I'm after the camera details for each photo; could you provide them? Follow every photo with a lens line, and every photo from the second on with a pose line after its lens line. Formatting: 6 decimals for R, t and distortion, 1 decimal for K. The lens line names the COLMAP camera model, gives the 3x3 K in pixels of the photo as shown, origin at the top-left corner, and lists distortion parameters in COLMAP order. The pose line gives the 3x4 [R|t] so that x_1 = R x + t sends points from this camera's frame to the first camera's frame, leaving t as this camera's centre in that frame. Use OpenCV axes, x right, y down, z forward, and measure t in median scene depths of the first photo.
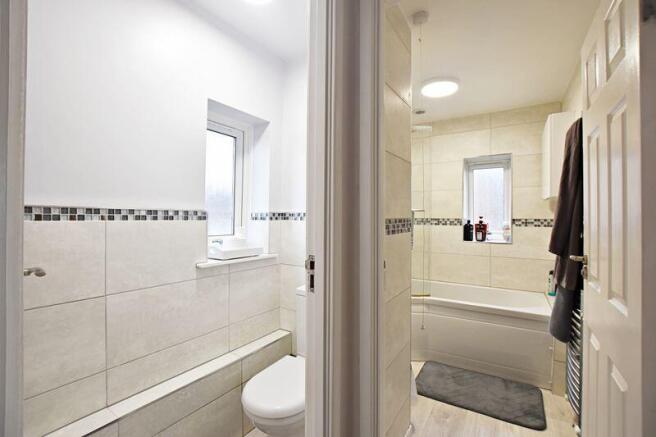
lens RADIAL K [[296.0, 0, 323.8], [0, 296.0, 217.0], [0, 0, 1]] dist [-0.026330, 0.000930]
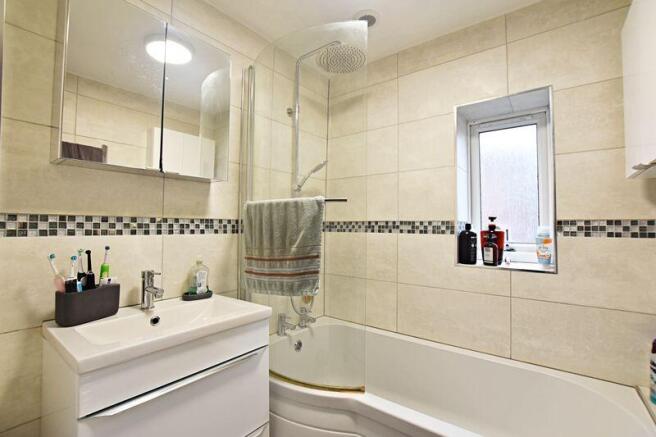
lens RADIAL K [[296.0, 0, 332.6], [0, 296.0, 220.2], [0, 0, 1]] dist [-0.026330, 0.000930]
pose [[0.996881, -0.004655, -0.078785, 0.296652], [0.003323, 0.999849, -0.017032, 0.012112], [0.078852, 0.016717, 0.996746, 0.464624]]
